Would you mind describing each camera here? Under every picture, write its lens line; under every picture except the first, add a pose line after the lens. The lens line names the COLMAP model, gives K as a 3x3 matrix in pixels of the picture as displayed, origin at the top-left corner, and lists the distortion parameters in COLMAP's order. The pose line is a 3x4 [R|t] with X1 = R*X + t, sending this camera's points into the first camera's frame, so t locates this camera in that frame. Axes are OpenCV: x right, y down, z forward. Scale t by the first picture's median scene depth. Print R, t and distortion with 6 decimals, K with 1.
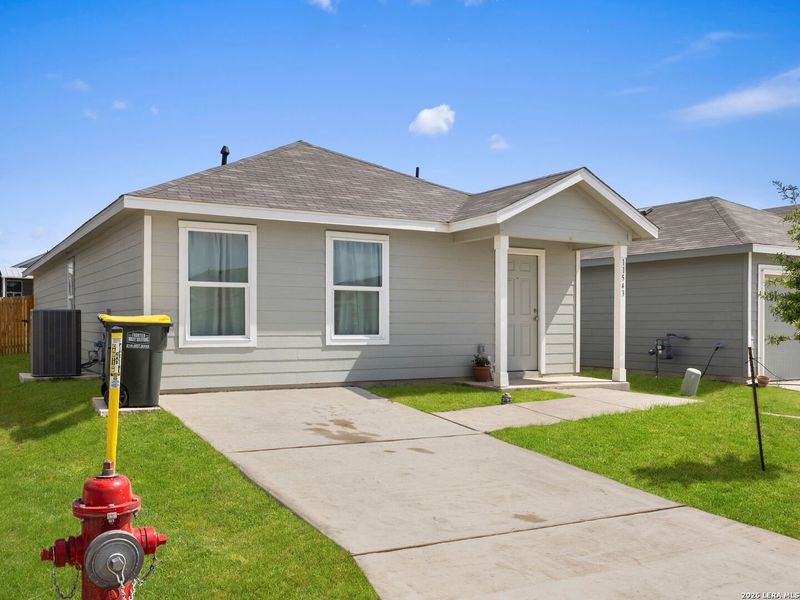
lens RADIAL K [[750.5, 0, 400.7], [0, 750.5, 321.4], [0, 0, 1]] dist [0.011752, 0.008916]
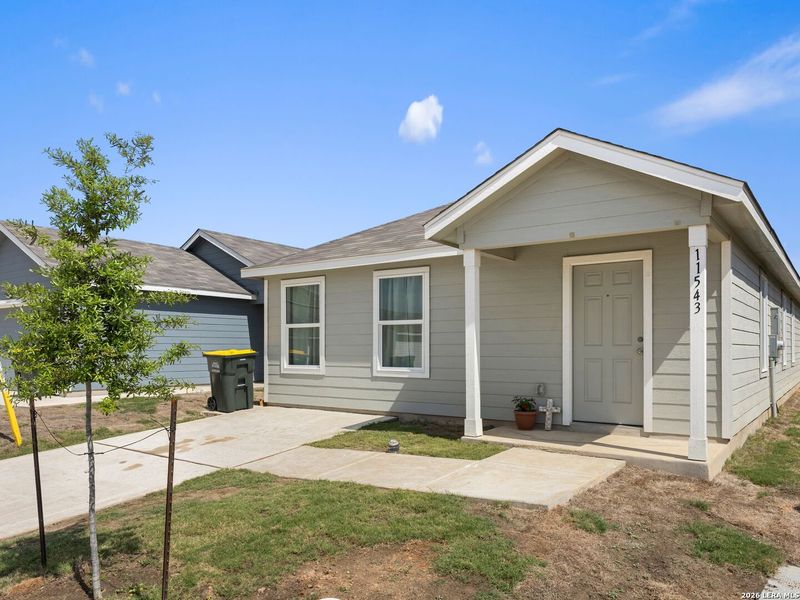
lens RADIAL K [[600.8, 0, 401.9], [0, 600.8, 345.1], [0, 0, 1]] dist [-0.001067, -0.000695]
pose [[0.396905, -0.006386, -0.917838, 0.716800], [0.002497, 0.999980, -0.005878, -0.007861], [0.917856, 0.000041, 0.396913, 0.688328]]
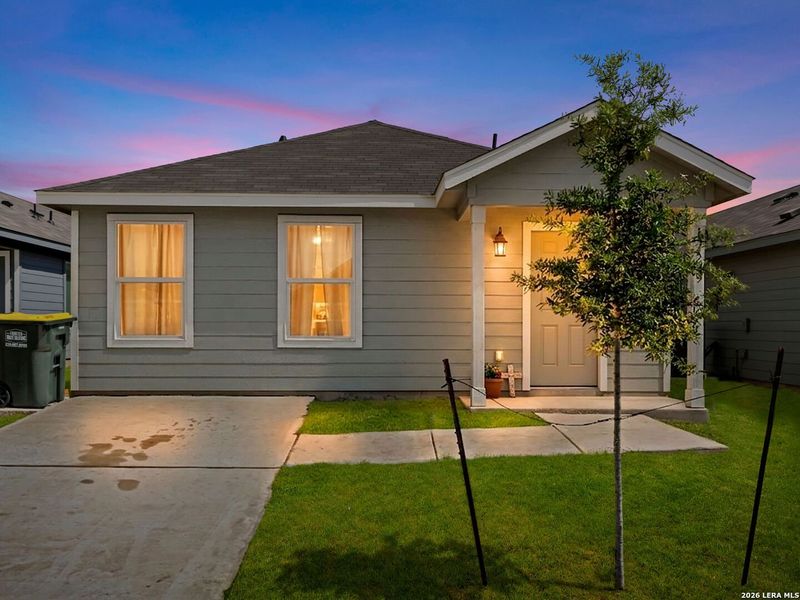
lens RADIAL K [[750.5, 0, 400.7], [0, 750.5, 321.4], [0, 0, 1]] dist [0.011752, 0.008916]
pose [[0.877832, -0.001855, -0.478964, 0.437277], [-0.000173, 0.999991, -0.004191, 0.005391], [0.478968, 0.003762, 0.877824, 0.306909]]
